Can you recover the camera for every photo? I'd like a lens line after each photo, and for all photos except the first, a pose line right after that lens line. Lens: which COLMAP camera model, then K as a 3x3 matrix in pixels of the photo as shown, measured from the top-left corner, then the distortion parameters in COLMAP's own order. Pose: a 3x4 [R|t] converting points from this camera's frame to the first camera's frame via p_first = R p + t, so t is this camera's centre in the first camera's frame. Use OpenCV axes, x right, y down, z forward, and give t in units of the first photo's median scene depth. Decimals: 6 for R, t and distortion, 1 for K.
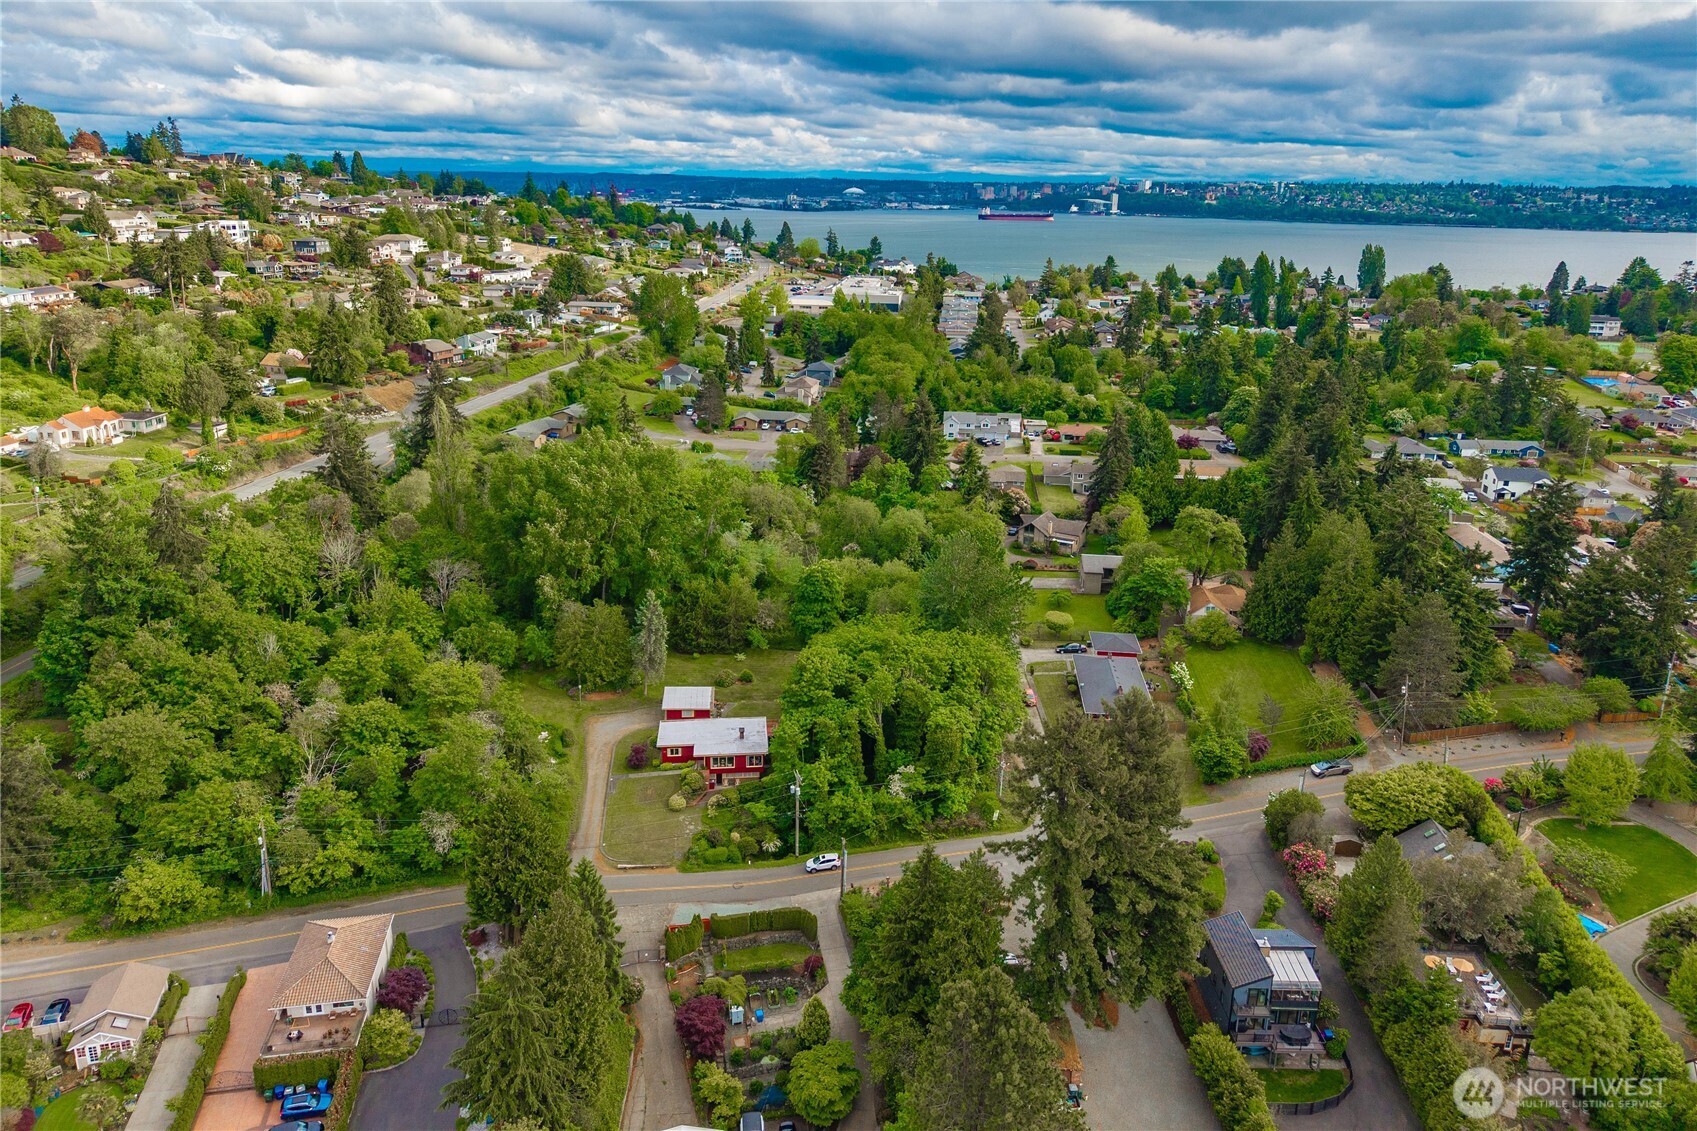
lens RADIAL K [[1127.7, 0, 848.3], [0, 1127.7, 461.7], [0, 0, 1]] dist [-0.002616, -0.001448]
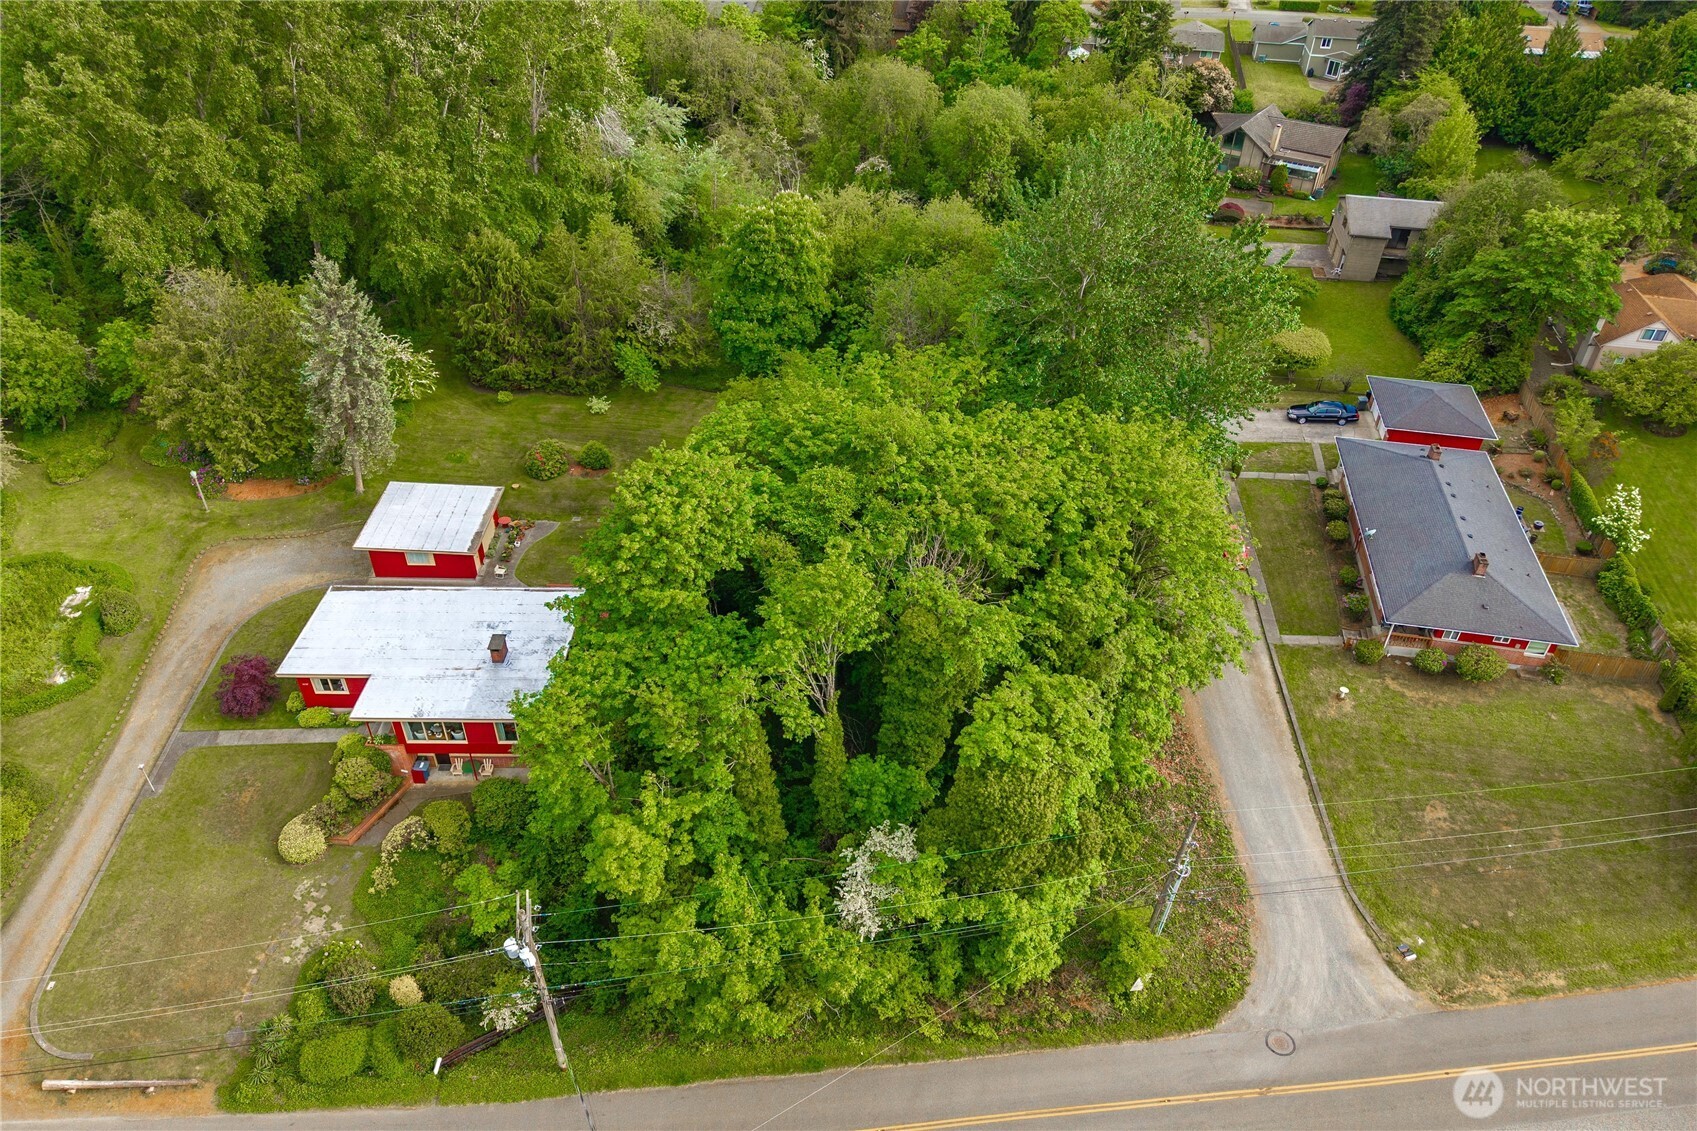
lens RADIAL K [[1131.7, 0, 848.5], [0, 1131.7, 565.5], [0, 0, 1]] dist [0.025024, -0.002090]
pose [[0.995495, 0.060016, -0.073400, 0.026355], [-0.025706, 0.916005, 0.400343, 0.025485], [0.091262, -0.396653, 0.913421, 0.322000]]
